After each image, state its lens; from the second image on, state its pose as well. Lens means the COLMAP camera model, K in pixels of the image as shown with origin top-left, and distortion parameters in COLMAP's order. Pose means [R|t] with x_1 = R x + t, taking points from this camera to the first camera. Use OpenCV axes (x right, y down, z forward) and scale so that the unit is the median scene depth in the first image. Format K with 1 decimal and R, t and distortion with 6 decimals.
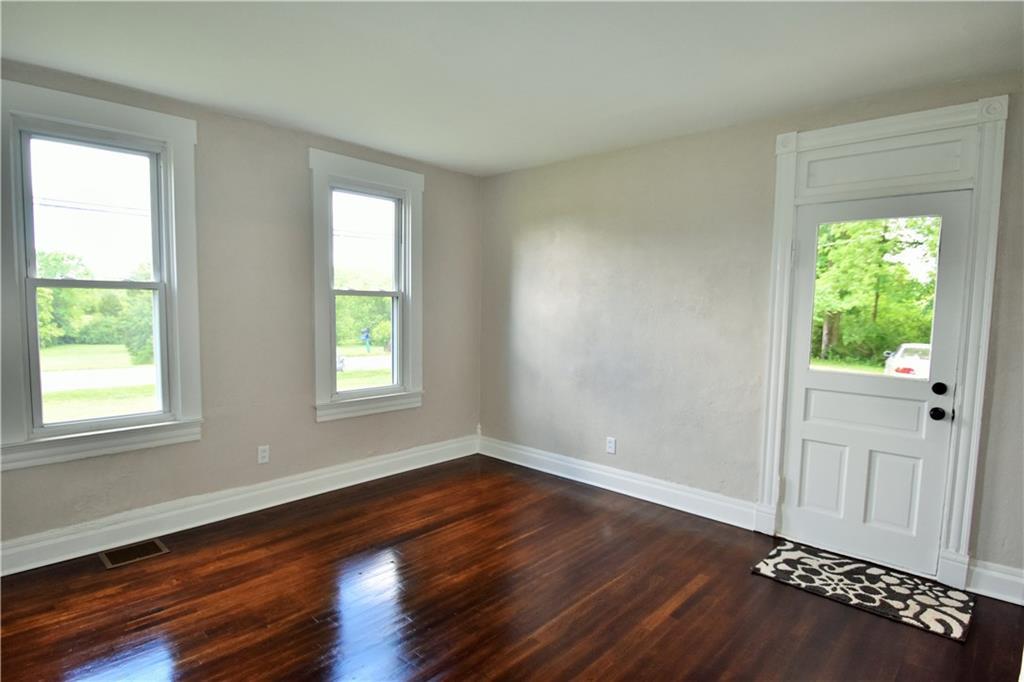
lens RADIAL K [[541.7, 0, 511.2], [0, 541.7, 349.0], [0, 0, 1]] dist [0.001587, -0.024624]
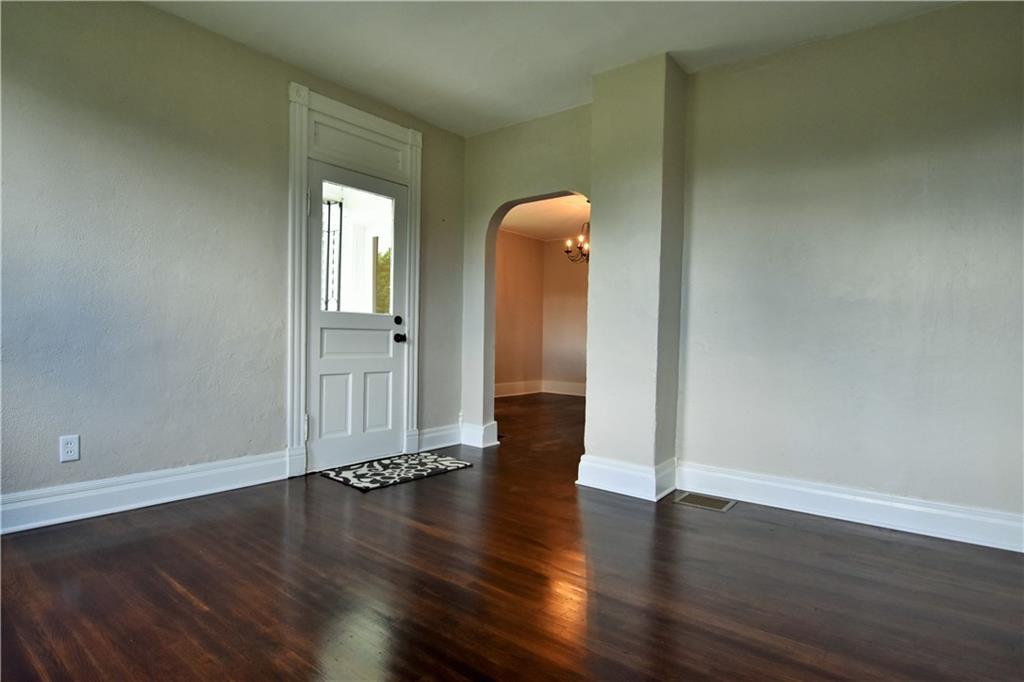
lens RADIAL K [[541.7, 0, 511.2], [0, 541.7, 349.0], [0, 0, 1]] dist [0.001587, -0.024624]
pose [[-0.070007, -0.041368, 0.996688, -0.559454], [0.060778, 0.997107, 0.045654, 0.084826], [-0.995693, 0.063773, -0.067290, 0.663100]]
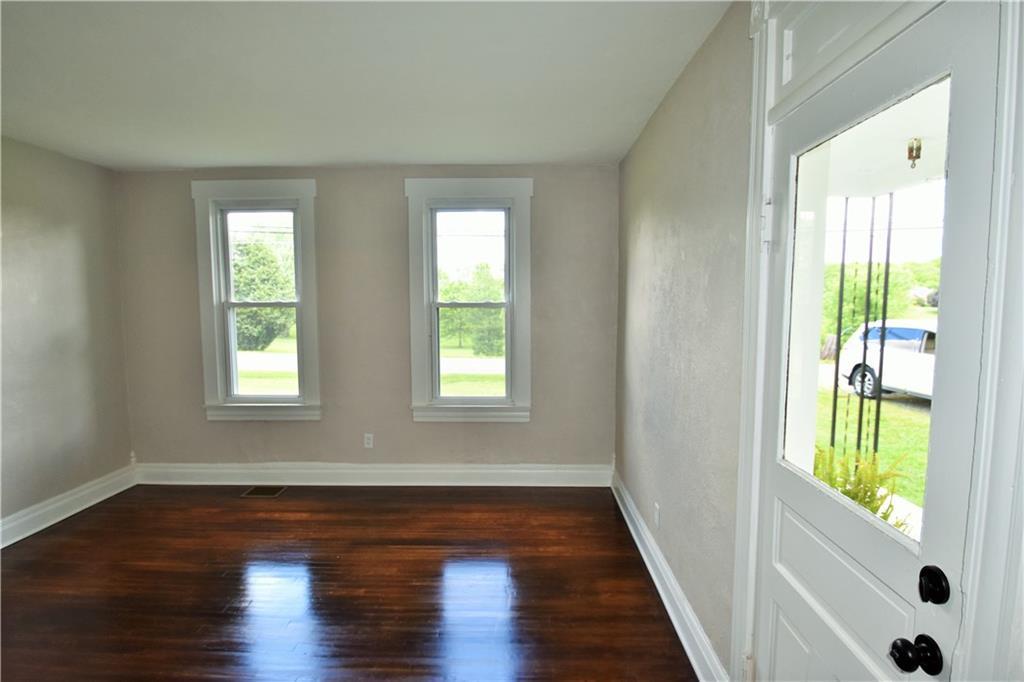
lens RADIAL K [[541.7, 0, 511.2], [0, 541.7, 349.0], [0, 0, 1]] dist [0.001587, -0.024624]
pose [[0.662499, 0.048608, -0.747484, 0.716945], [-0.048653, 0.998578, 0.021815, -0.058007], [0.747481, 0.021915, 0.663922, 0.474928]]
